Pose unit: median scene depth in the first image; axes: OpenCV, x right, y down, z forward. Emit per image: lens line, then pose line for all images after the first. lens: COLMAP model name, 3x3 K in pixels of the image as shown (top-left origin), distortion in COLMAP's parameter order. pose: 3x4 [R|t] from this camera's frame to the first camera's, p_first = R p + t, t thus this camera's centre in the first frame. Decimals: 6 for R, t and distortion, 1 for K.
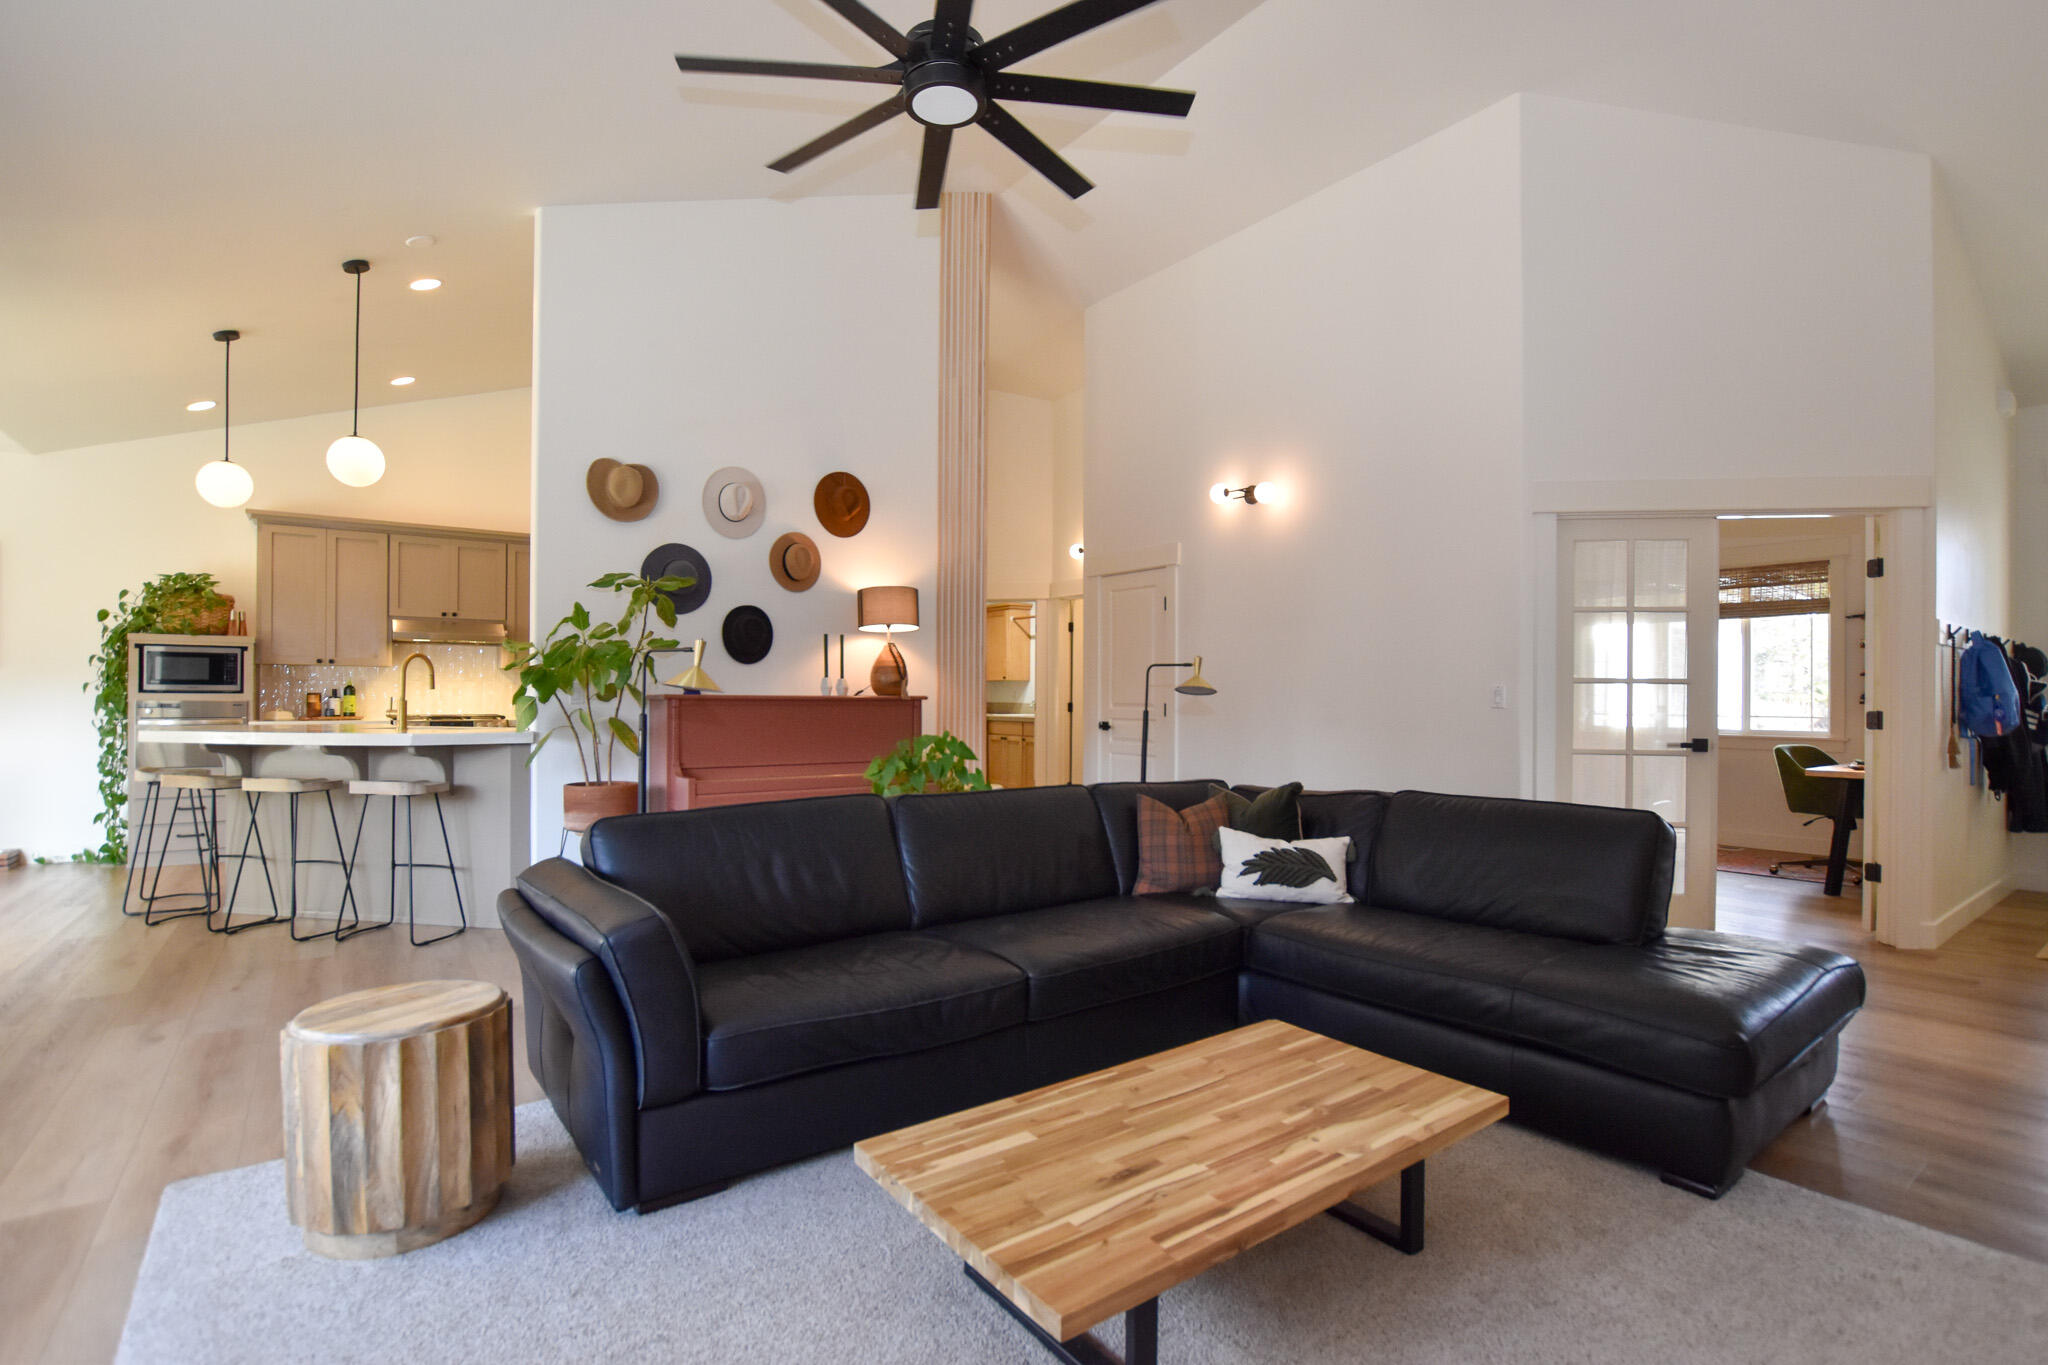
lens RADIAL K [[963.0, 0, 1022.0], [0, 963.0, 699.8], [0, 0, 1]] dist [-0.024095, -0.000591]
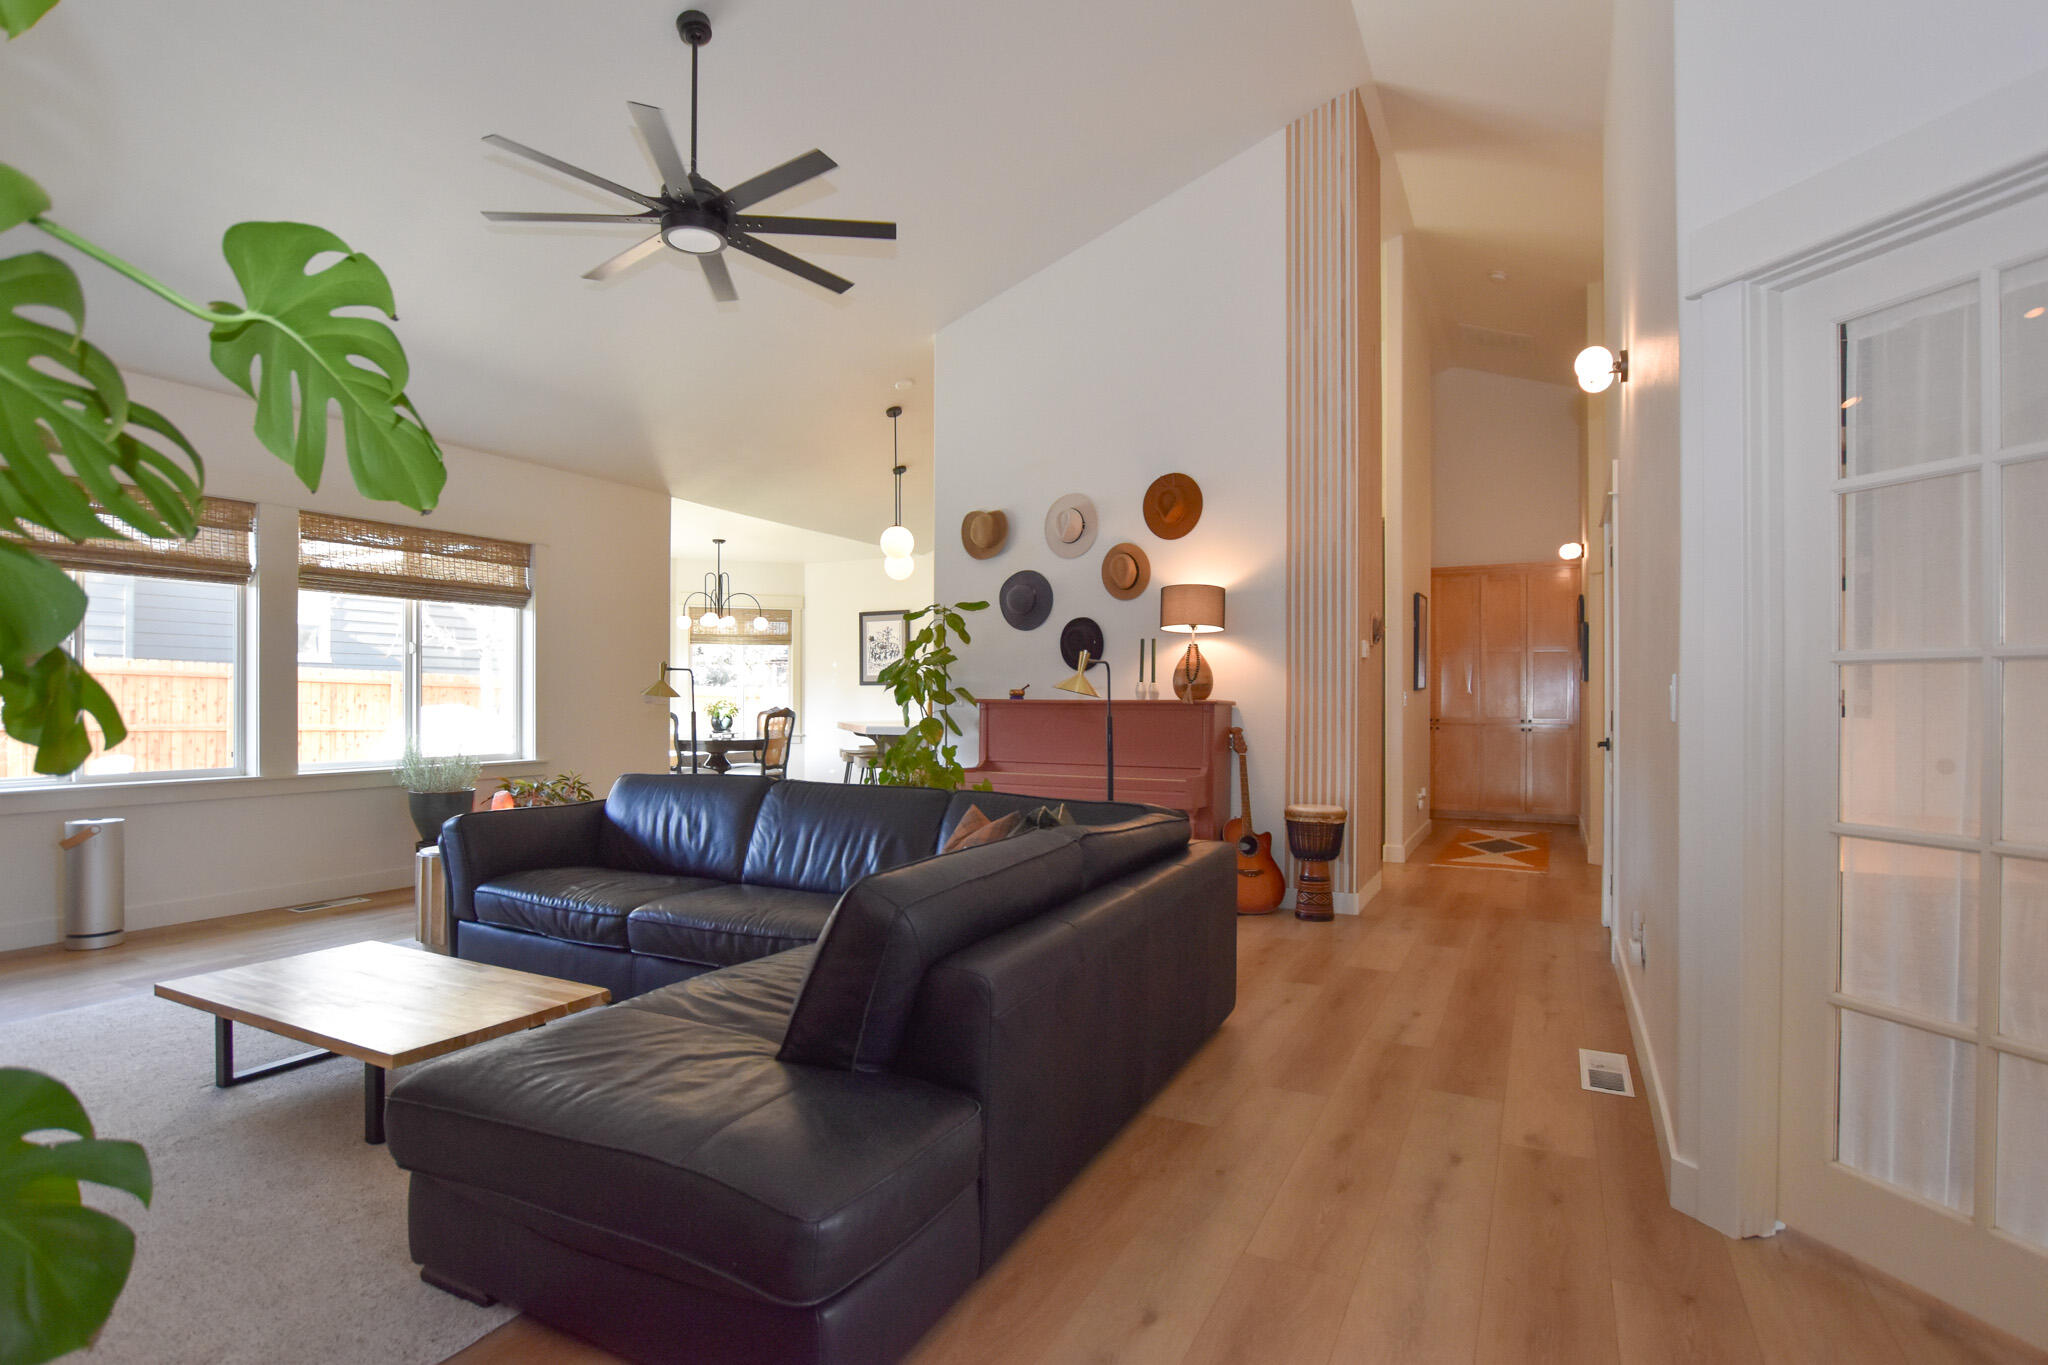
lens RADIAL K [[1005.4, 0, 1019.4], [0, 1005.4, 700.5], [0, 0, 1]] dist [-0.027838, 0.000357]
pose [[0.435402, -0.001882, -0.900234, 0.626548], [-0.005296, 0.999975, -0.004652, 0.001678], [0.900221, 0.006793, 0.435381, 0.385780]]
